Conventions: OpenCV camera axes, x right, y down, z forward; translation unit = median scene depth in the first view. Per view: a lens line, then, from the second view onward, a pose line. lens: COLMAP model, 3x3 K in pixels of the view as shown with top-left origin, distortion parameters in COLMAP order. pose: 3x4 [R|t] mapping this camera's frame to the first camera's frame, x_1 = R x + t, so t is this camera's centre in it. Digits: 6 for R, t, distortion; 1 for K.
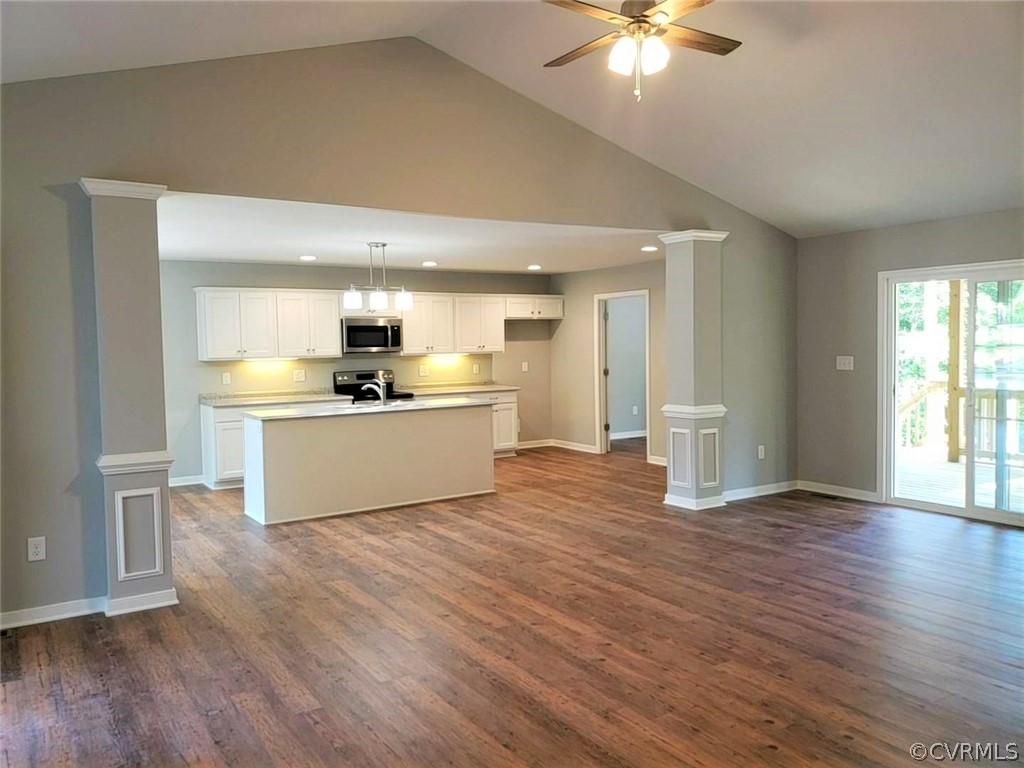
lens RADIAL K [[801.5, 0, 503.2], [0, 801.5, 375.6], [0, 0, 1]] dist [0.129430, -0.221575]
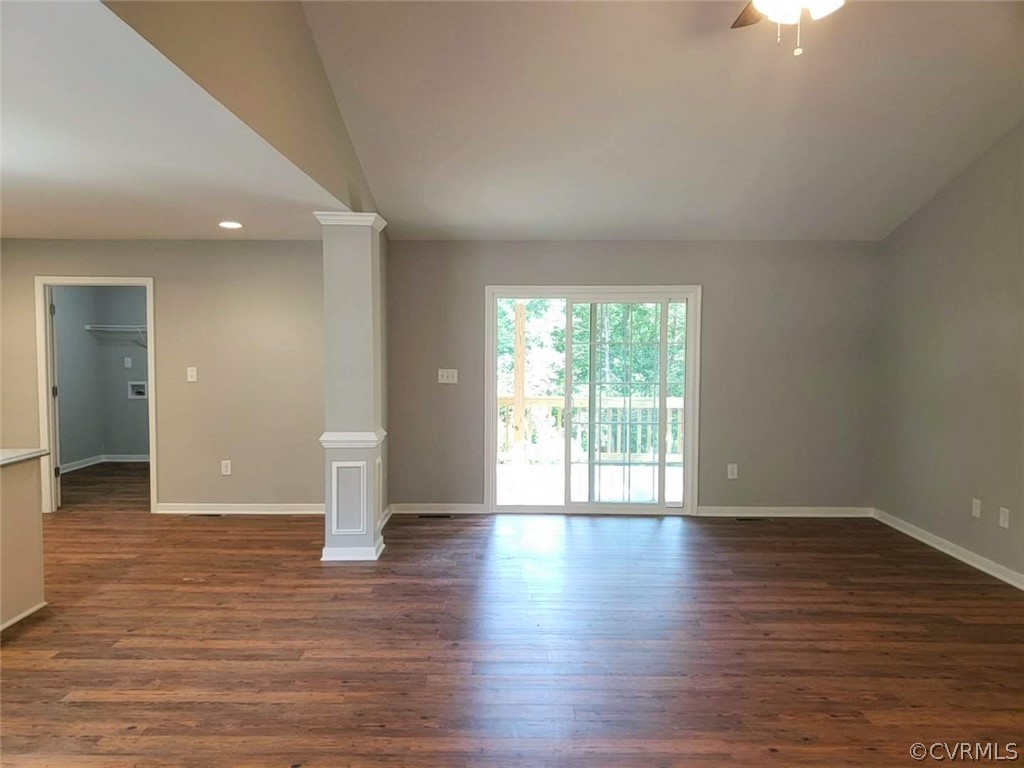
lens RADIAL K [[818.5, 0, 514.5], [0, 818.5, 372.6], [0, 0, 1]] dist [0.031063, 0.001020]
pose [[0.542571, -0.017641, 0.839825, -0.436121], [0.024355, 0.999690, 0.005265, -0.025506], [-0.839657, 0.017597, 0.542832, 0.513142]]
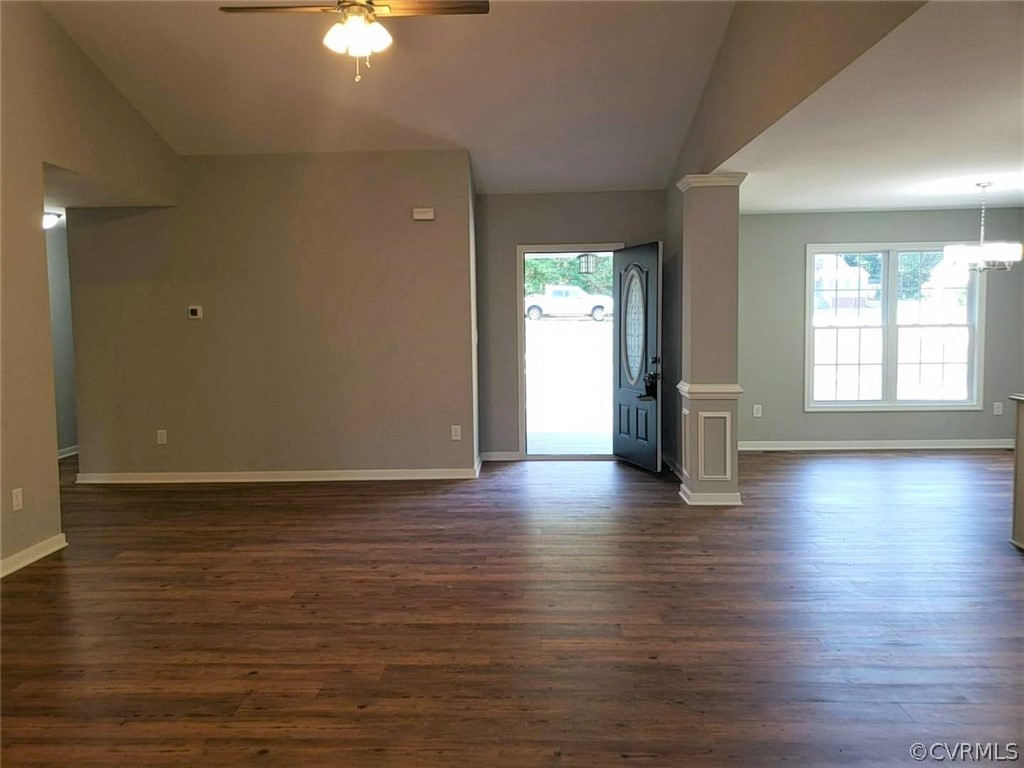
lens RADIAL K [[801.5, 0, 503.2], [0, 801.5, 375.6], [0, 0, 1]] dist [0.129430, -0.221575]
pose [[-0.572861, 0.086222, -0.815105, 0.618287], [-0.007897, 0.993825, 0.110677, -0.046688], [0.819615, 0.069839, -0.568643, 1.158261]]
